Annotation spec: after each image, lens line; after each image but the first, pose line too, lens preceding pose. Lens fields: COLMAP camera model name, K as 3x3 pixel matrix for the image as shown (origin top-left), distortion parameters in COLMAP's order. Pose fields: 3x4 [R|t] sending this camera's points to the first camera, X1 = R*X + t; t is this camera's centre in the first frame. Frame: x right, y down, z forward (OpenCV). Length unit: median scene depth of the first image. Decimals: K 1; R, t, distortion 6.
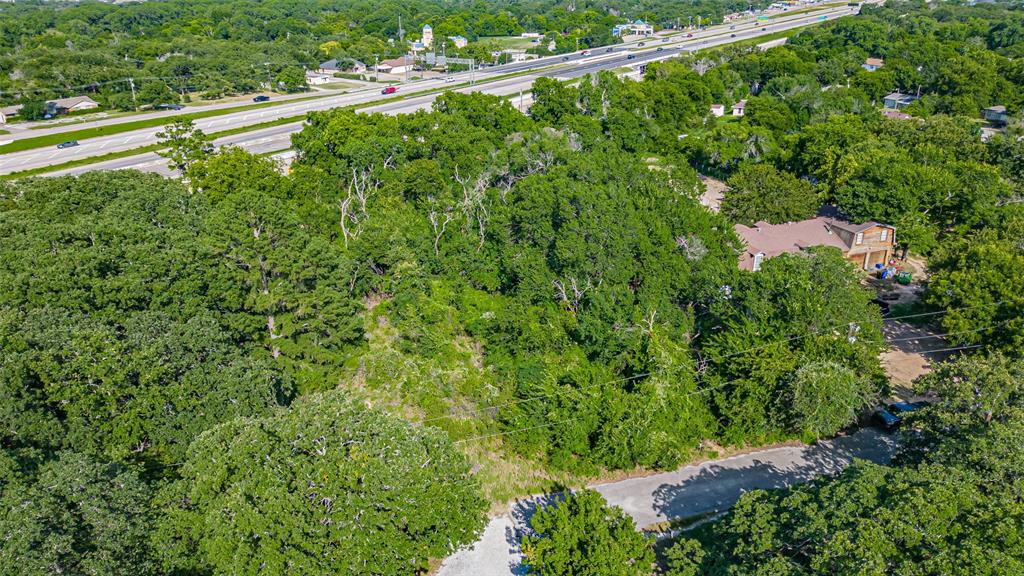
lens RADIAL K [[717.1, 0, 508.3], [0, 717.1, 289.9], [0, 0, 1]] dist [0.060528, -0.056637]
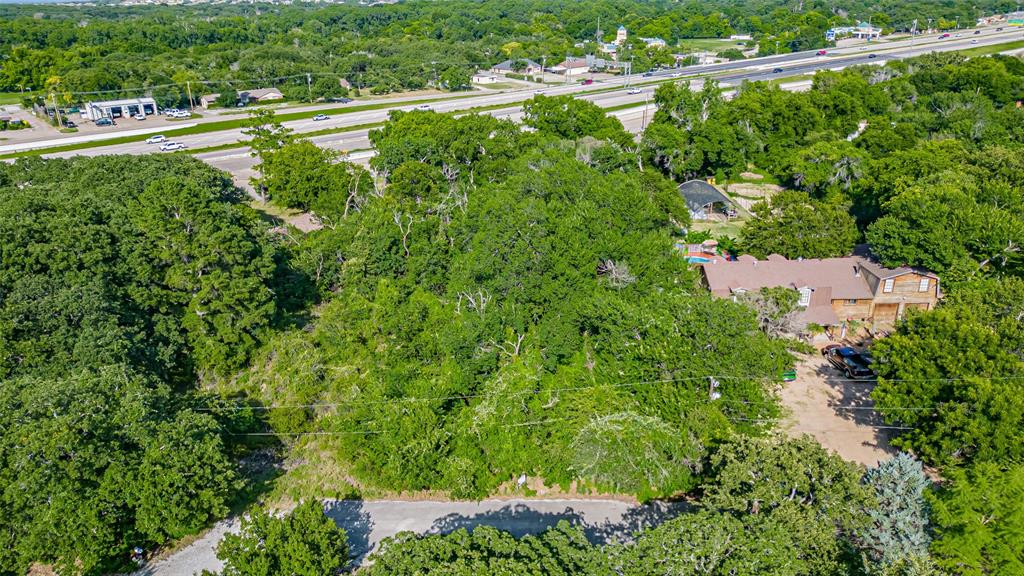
lens RADIAL K [[717.1, 0, 508.3], [0, 717.1, 289.9], [0, 0, 1]] dist [0.060528, -0.056637]
pose [[0.952666, 0.113809, -0.281912, 0.152318], [-0.113984, 0.993356, 0.015833, -0.014482], [0.281841, 0.017050, 0.959310, 0.027156]]
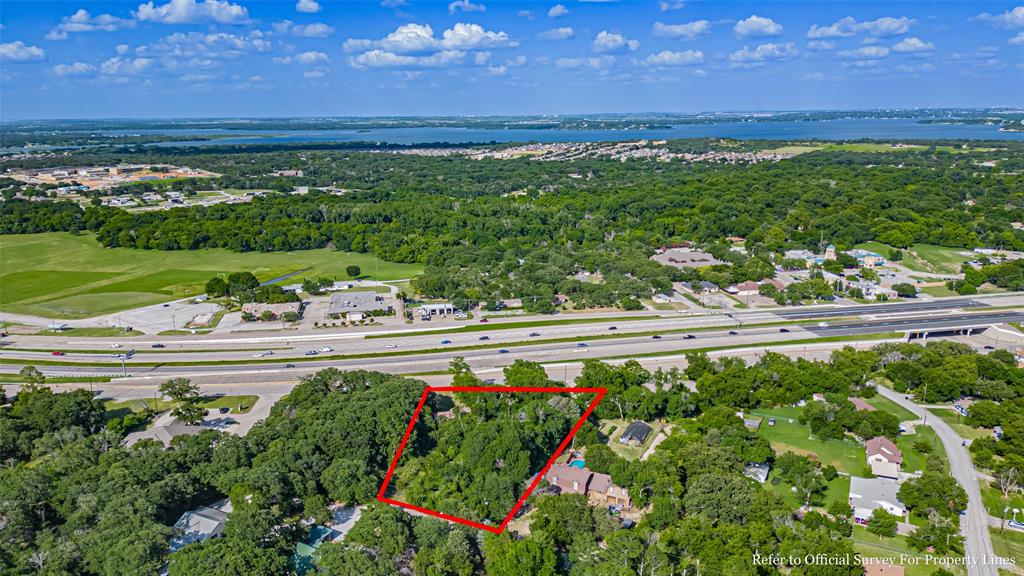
lens RADIAL K [[715.3, 0, 508.3], [0, 715.3, 288.5], [0, 0, 1]] dist [0.074186, -0.075924]
pose [[0.708449, 0.173650, -0.684066, 0.870385], [-0.276454, 0.960083, -0.042591, -0.253270], [0.649364, 0.219287, 0.728175, -0.520757]]
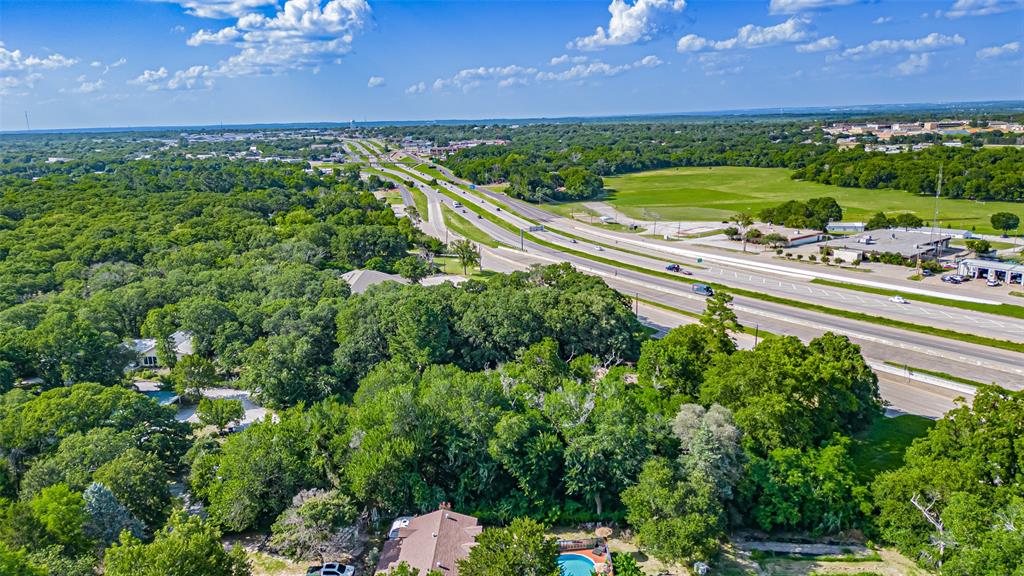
lens RADIAL K [[717.1, 0, 508.3], [0, 717.1, 289.9], [0, 0, 1]] dist [0.060528, -0.056637]
pose [[-0.327829, 0.244131, -0.912649, 0.528525], [-0.341648, 0.870018, 0.355450, -0.348863], [0.880798, 0.428332, -0.201810, 0.552739]]
